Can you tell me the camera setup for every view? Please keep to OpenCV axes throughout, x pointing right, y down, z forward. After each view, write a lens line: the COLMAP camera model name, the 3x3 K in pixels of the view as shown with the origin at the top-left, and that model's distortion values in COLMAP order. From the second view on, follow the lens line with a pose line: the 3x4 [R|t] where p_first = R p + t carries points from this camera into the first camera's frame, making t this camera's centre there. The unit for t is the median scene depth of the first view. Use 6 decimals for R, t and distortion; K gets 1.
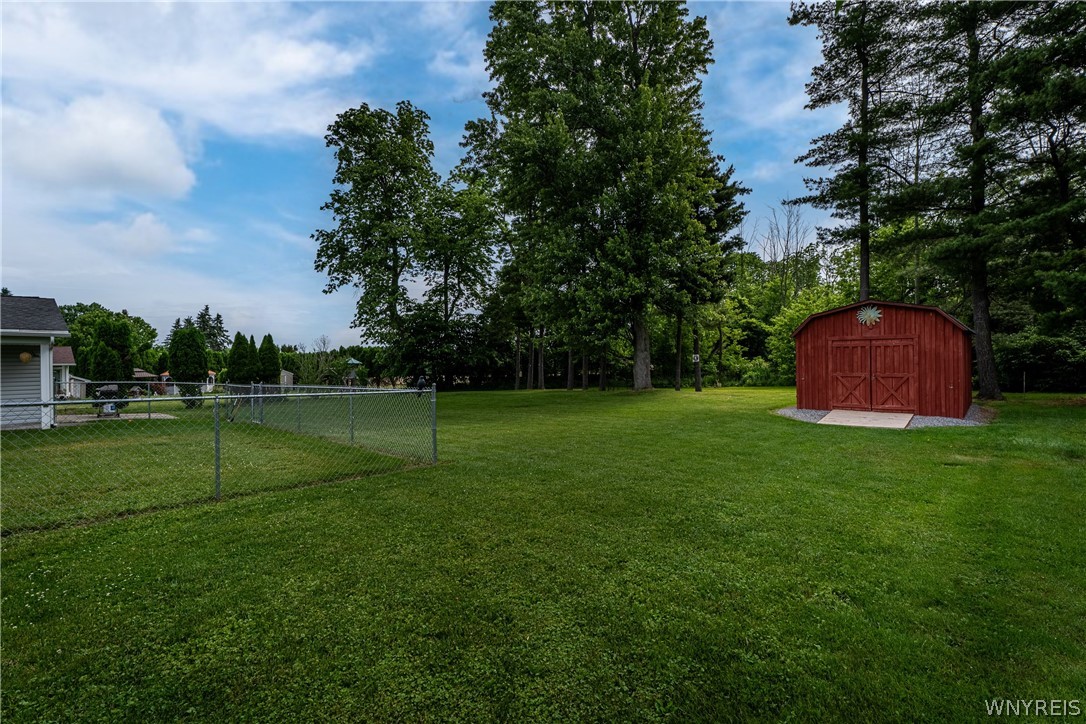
lens RADIAL K [[487.6, 0, 542.4], [0, 487.6, 366.3], [0, 0, 1]] dist [0.003234, 0.000801]
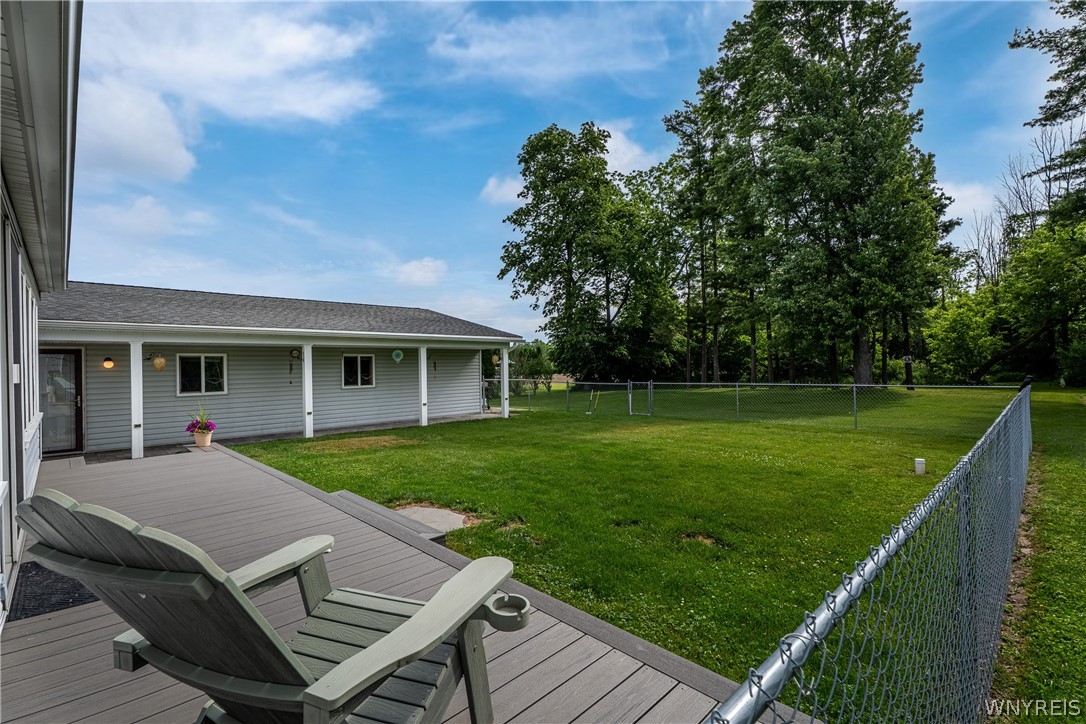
lens RADIAL K [[487.6, 0, 533.2], [0, 487.6, 364.3], [0, 0, 1]] dist [0.003234, 0.000801]
pose [[0.998791, 0.002644, -0.049079, -0.366381], [-0.002764, 0.999993, -0.002376, -0.001081], [0.049072, 0.002509, 0.998792, -0.093297]]
